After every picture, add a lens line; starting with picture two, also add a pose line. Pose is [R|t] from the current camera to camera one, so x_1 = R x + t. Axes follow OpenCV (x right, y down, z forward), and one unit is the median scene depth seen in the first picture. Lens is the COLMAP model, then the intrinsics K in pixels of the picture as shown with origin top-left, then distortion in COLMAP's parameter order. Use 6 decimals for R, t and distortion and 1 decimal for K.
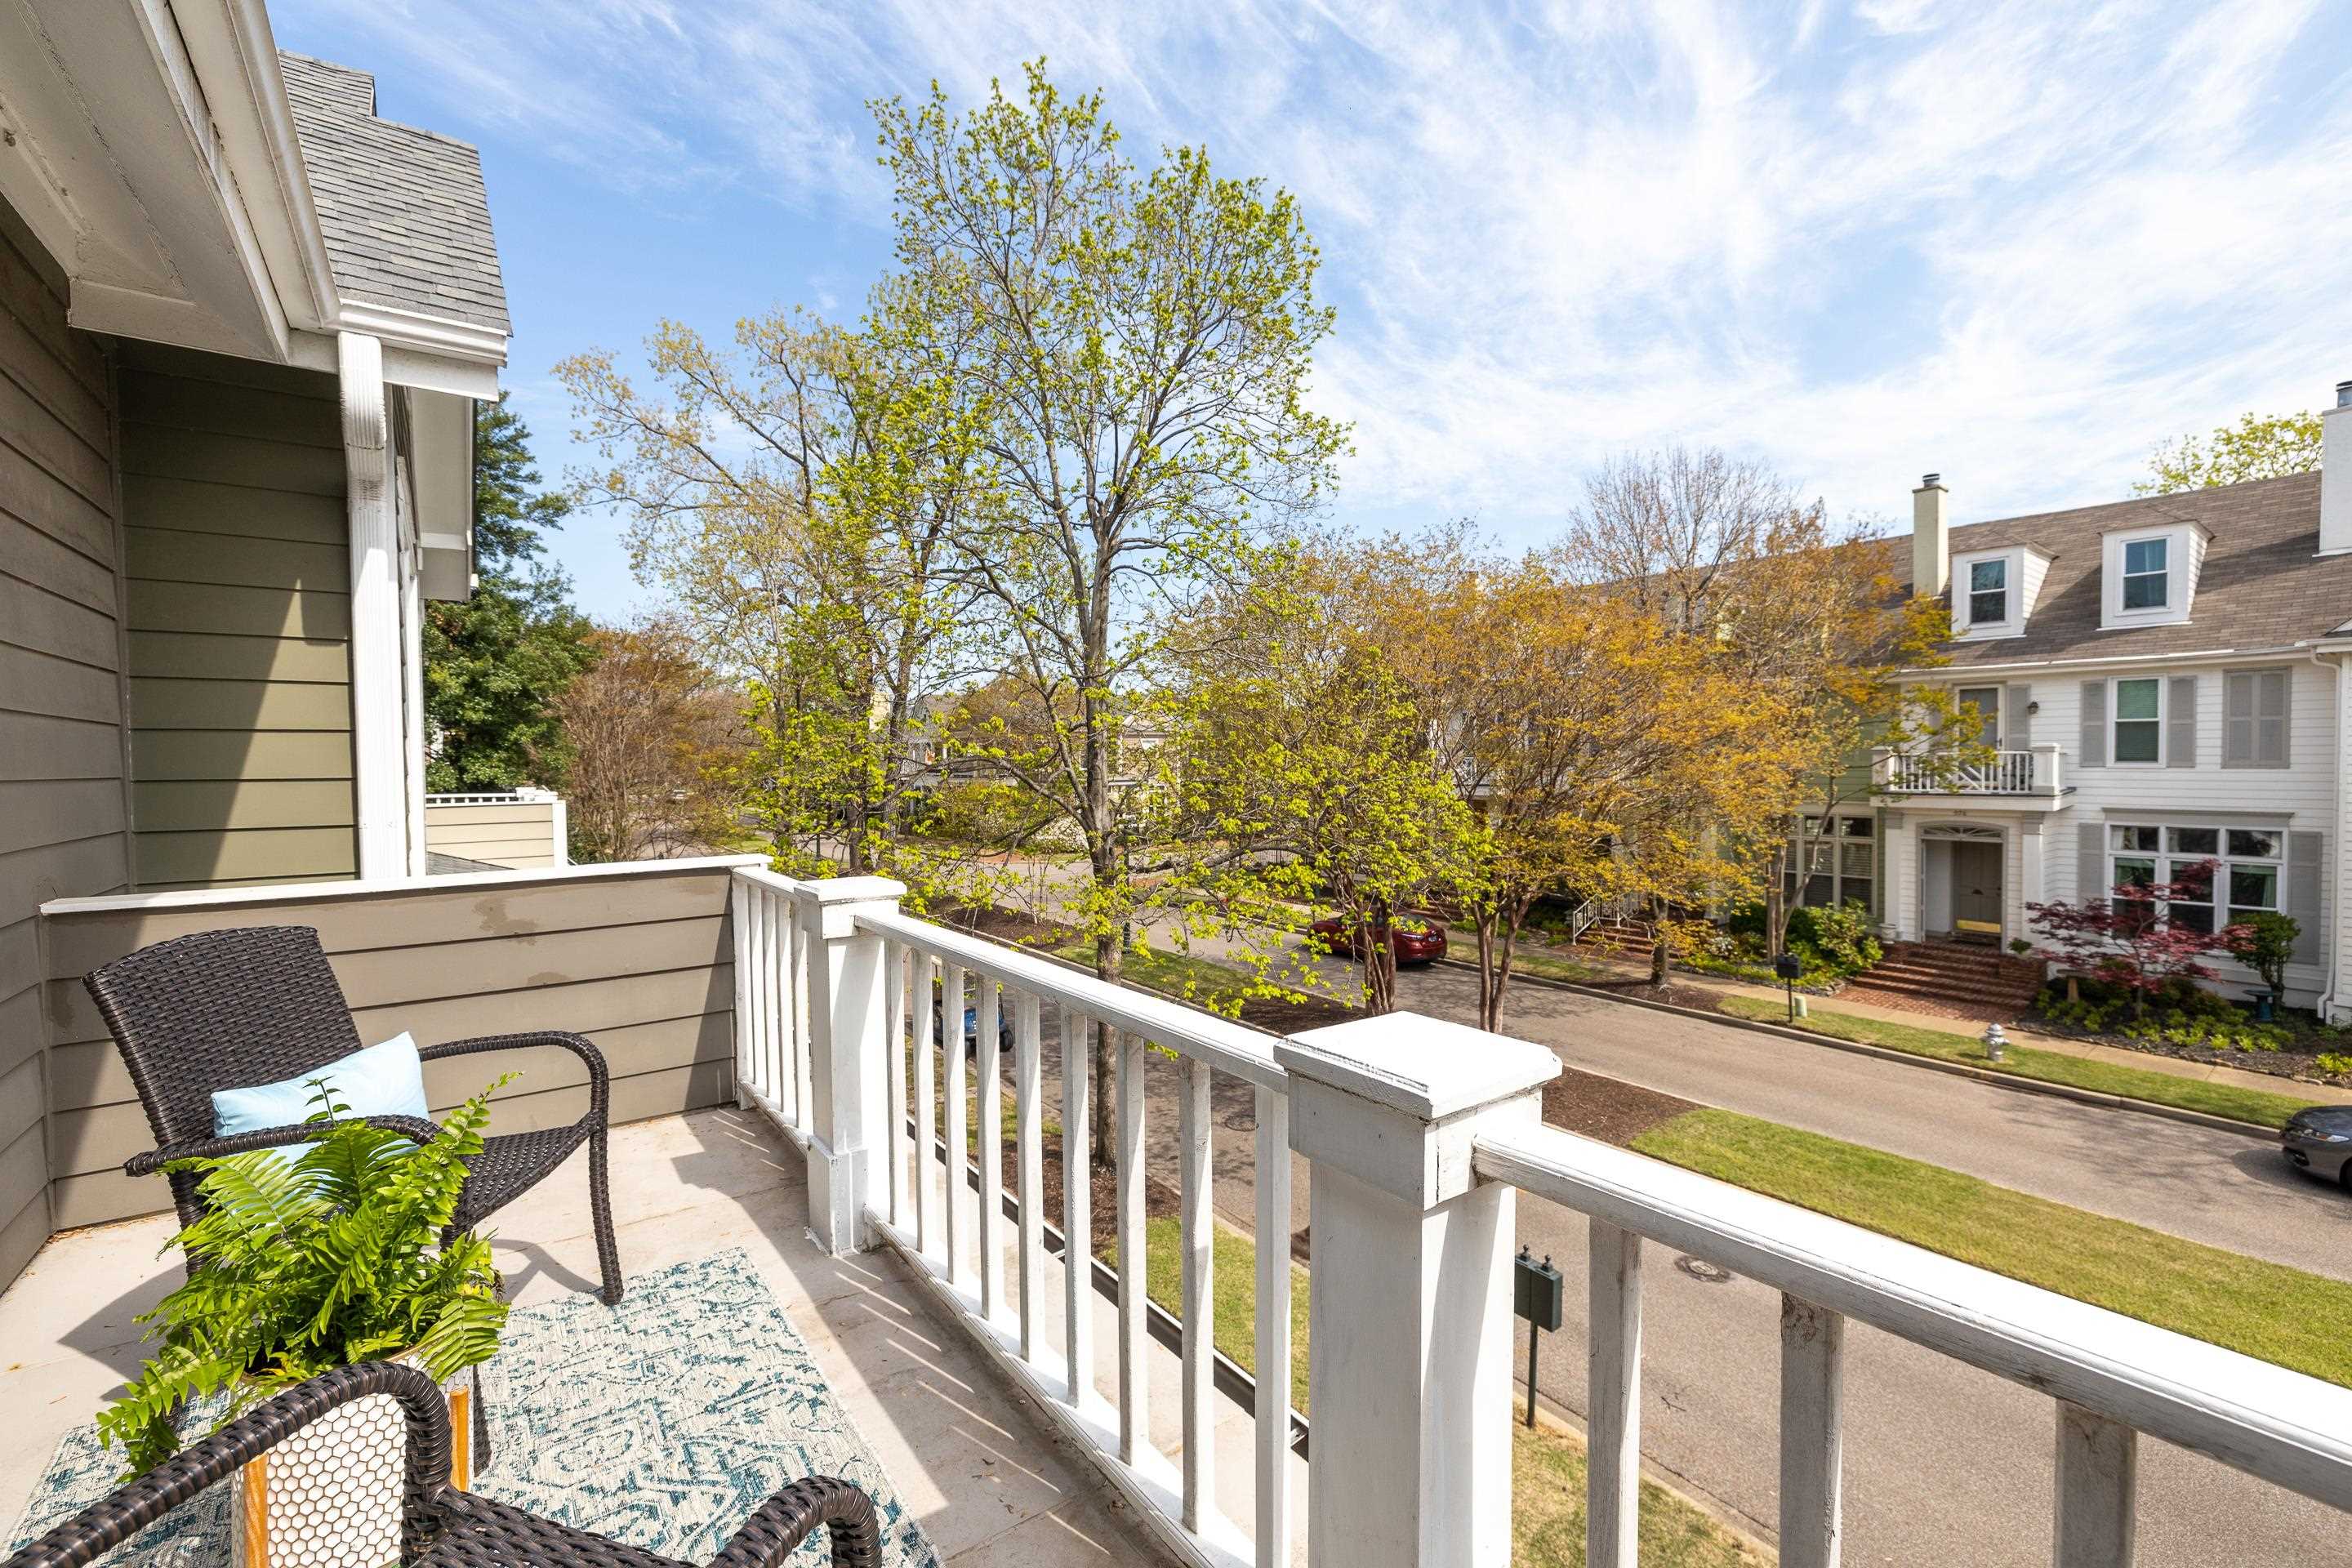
lens RADIAL K [[992.3, 0, 1169.3], [0, 992.3, 784.1], [0, 0, 1]] dist [-0.002961, 0.000555]
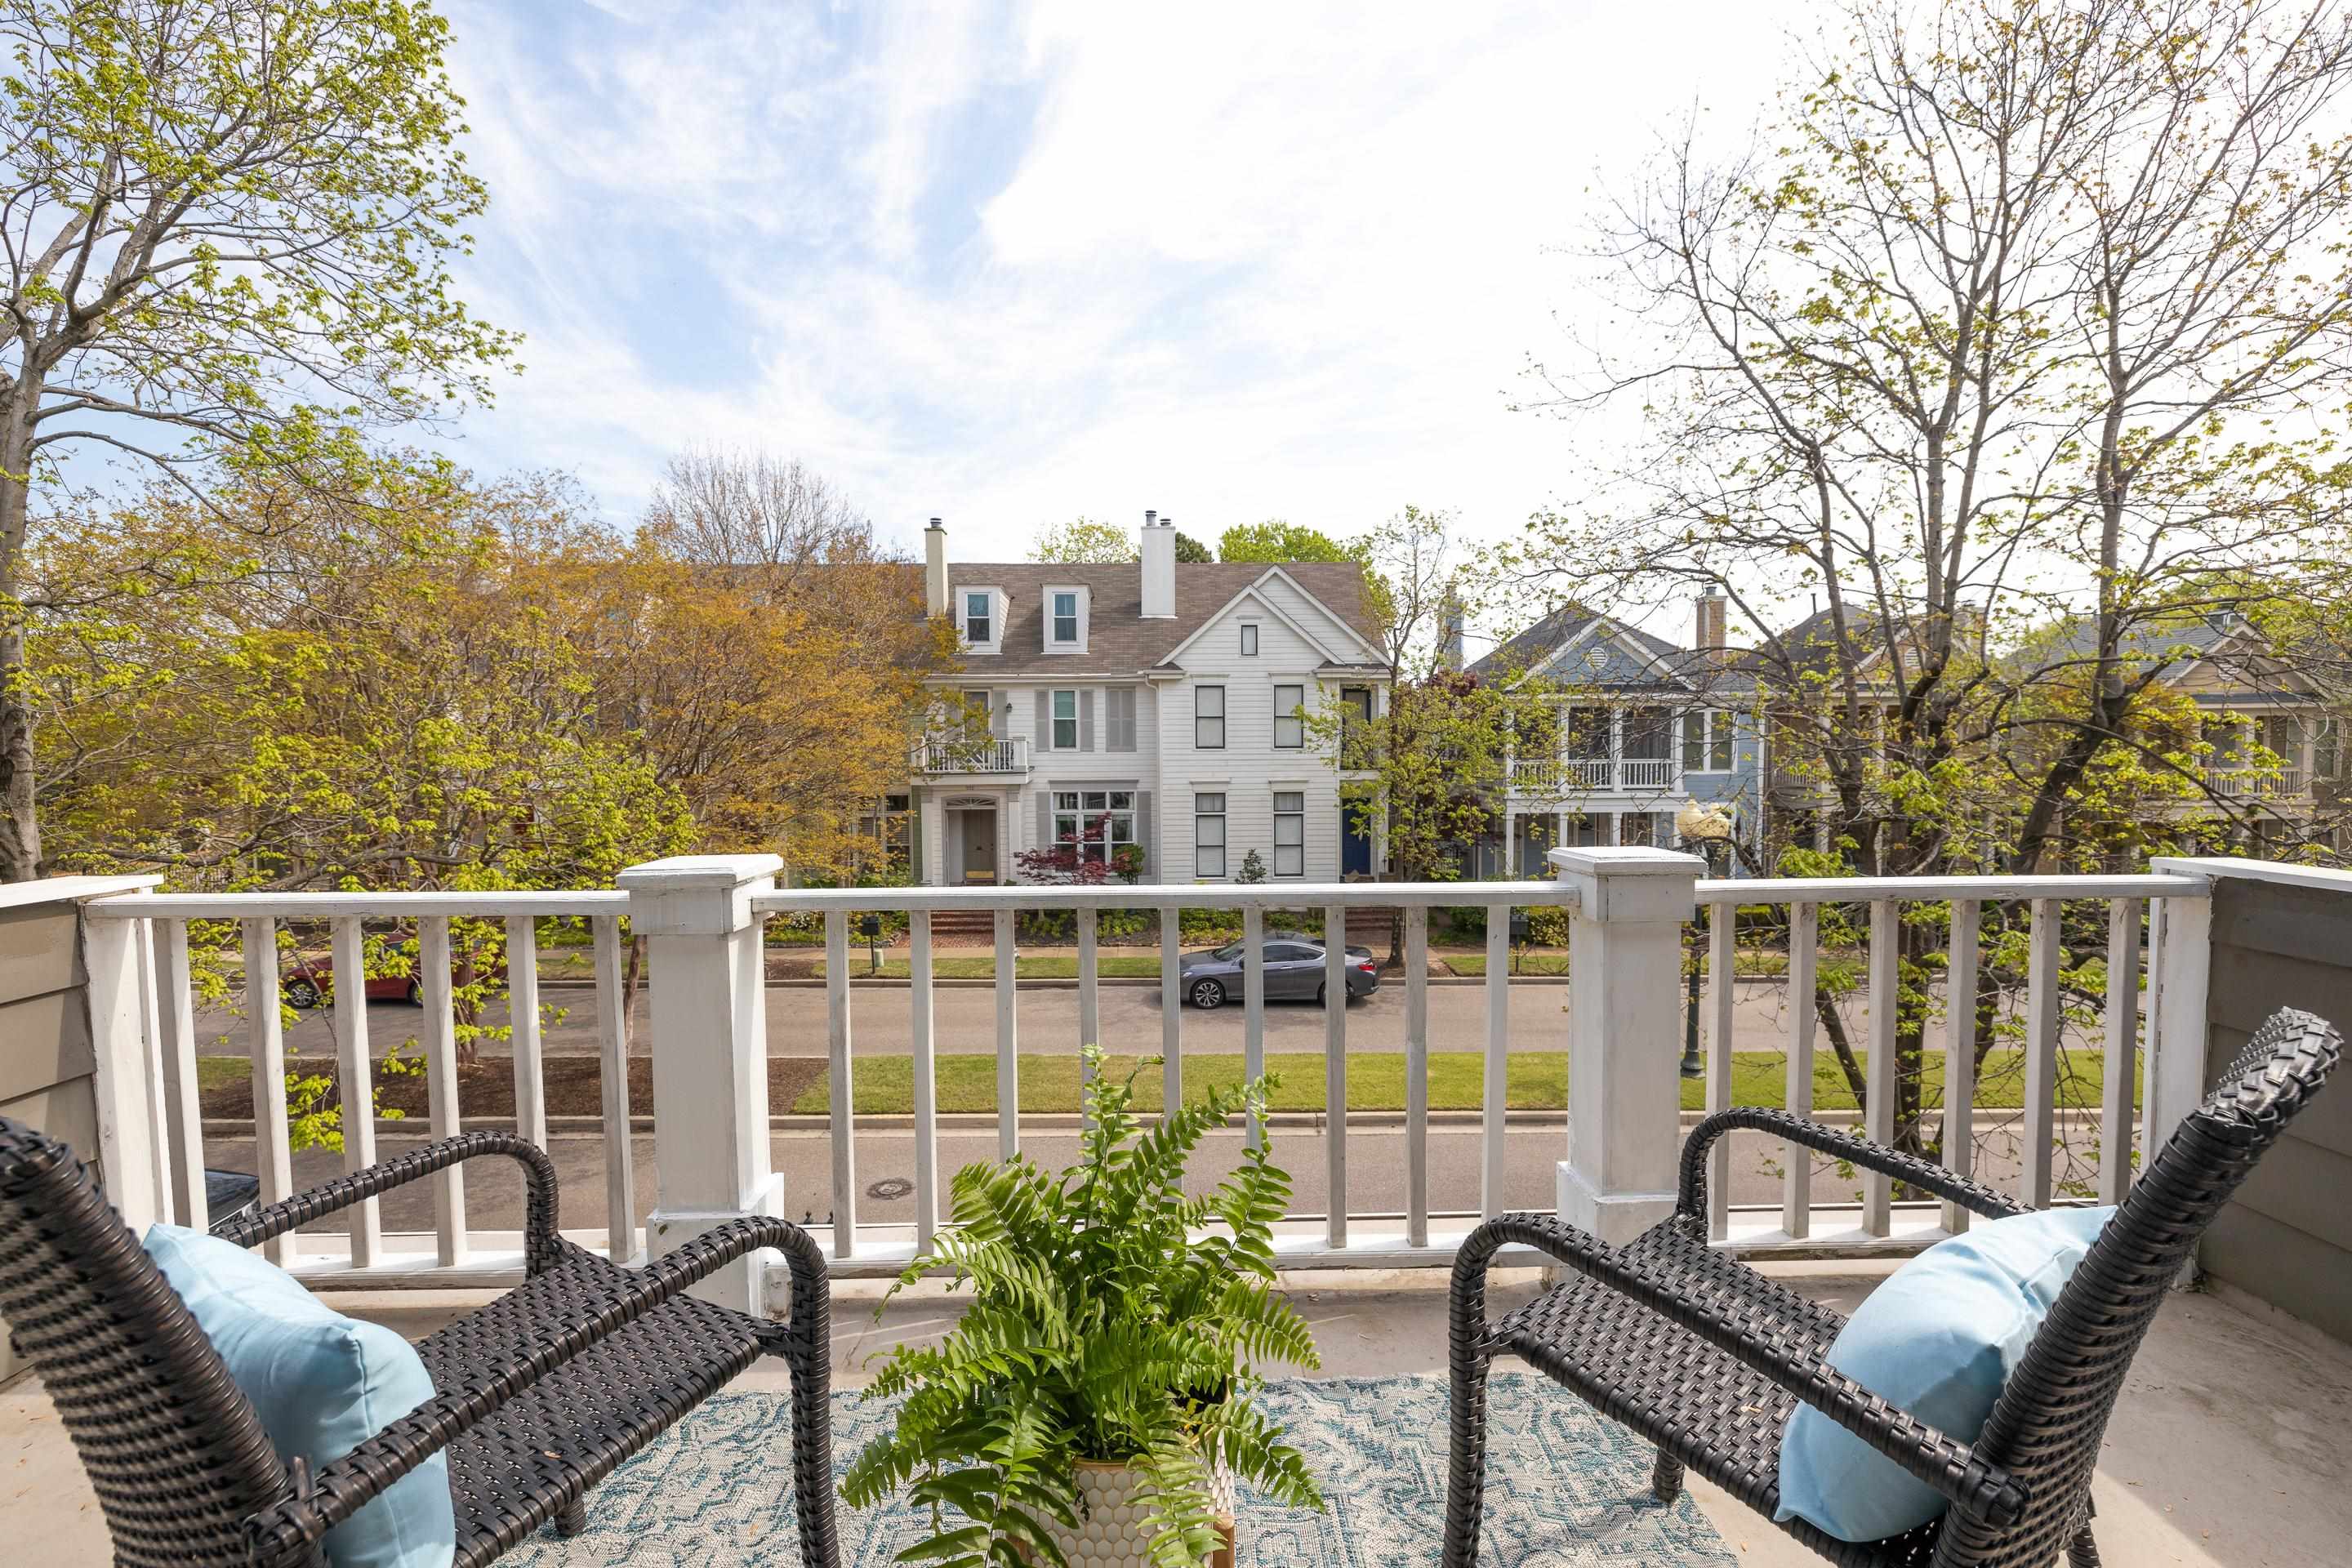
lens RADIAL K [[992.3, 0, 1169.3], [0, 992.3, 784.1], [0, 0, 1]] dist [-0.002961, 0.000555]
pose [[0.578139, -0.028730, 0.815432, -0.108144], [0.021776, 0.999567, 0.019778, 0.004985], [-0.815648, 0.006322, 0.578514, 0.043903]]
